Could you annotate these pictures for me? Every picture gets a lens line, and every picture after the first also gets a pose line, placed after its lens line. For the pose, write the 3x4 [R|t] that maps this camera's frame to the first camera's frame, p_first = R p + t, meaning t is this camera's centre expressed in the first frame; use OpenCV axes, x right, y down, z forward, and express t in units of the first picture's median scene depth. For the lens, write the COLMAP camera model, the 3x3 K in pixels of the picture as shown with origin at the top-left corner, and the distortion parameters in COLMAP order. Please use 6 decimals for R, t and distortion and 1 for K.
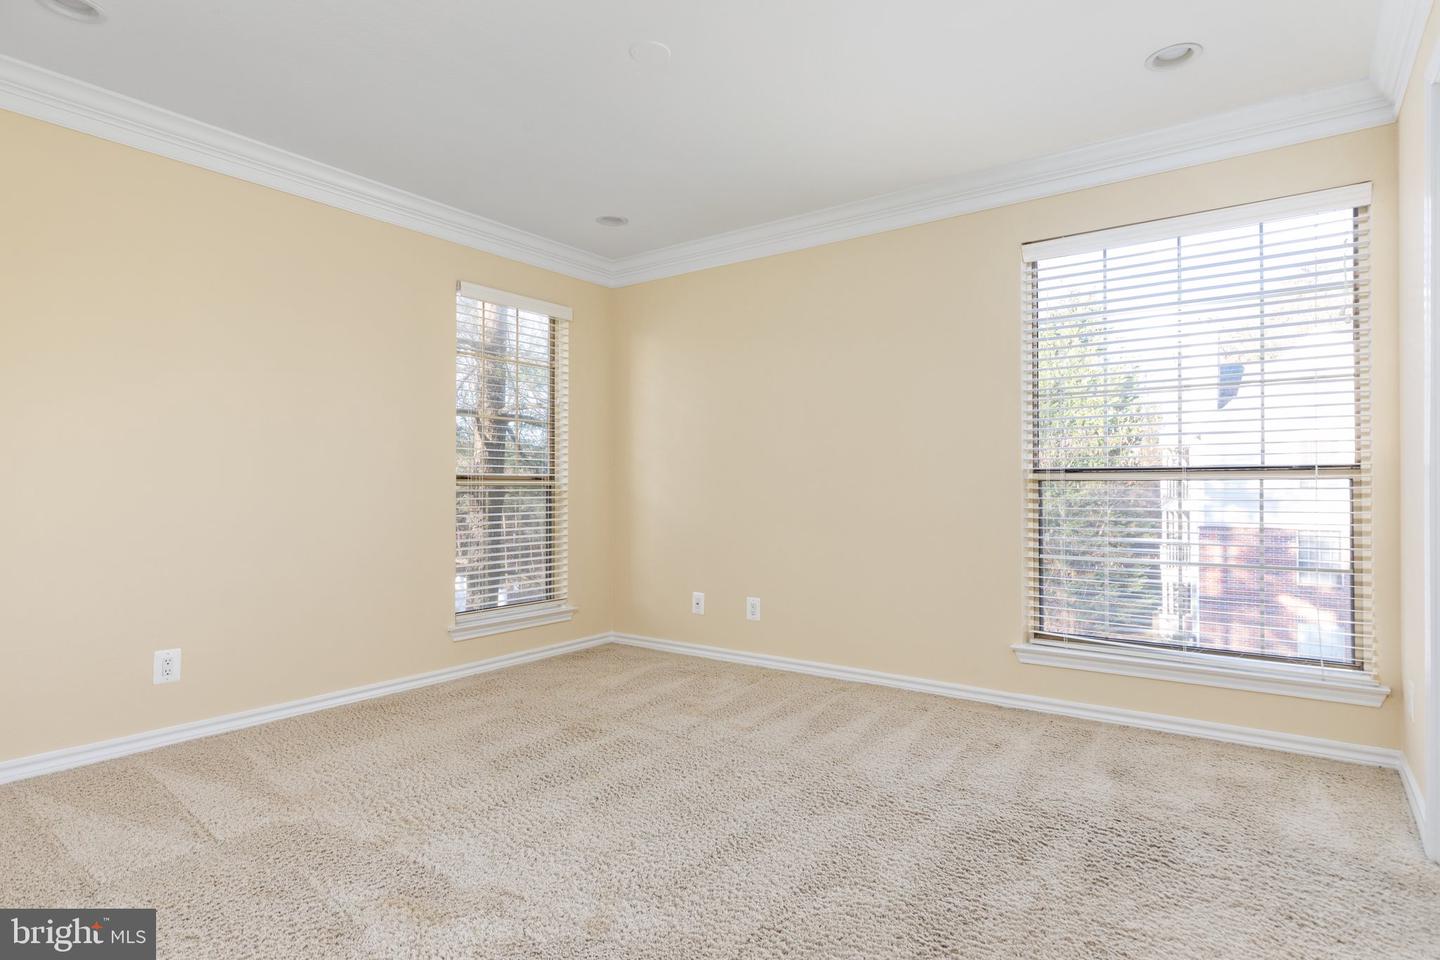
lens RADIAL K [[767.7, 0, 720.0], [0, 767.7, 480.0], [0, 0, 1]] dist [0.002694, 0.000037]
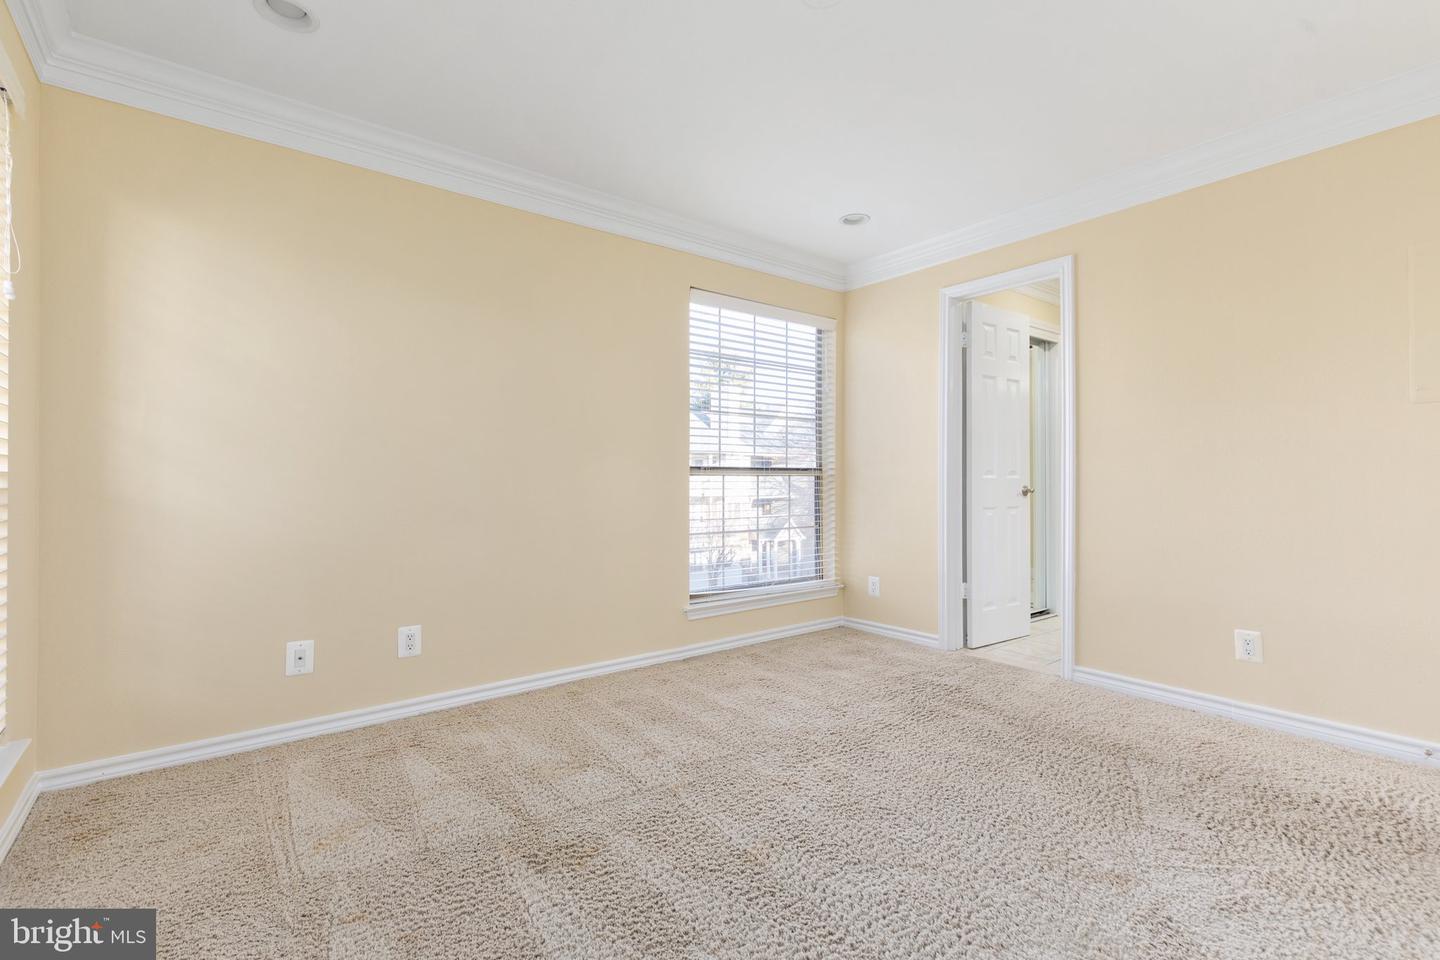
lens RADIAL K [[656.6, 0, 720.0], [0, 656.6, 480.0], [0, 0, 1]] dist [0.000851, 0.000113]
pose [[0.266169, -0.000026, 0.963926, -0.704261], [-0.010066, 0.999945, 0.002806, 0.005483], [-0.963874, -0.010449, 0.266154, 0.752562]]
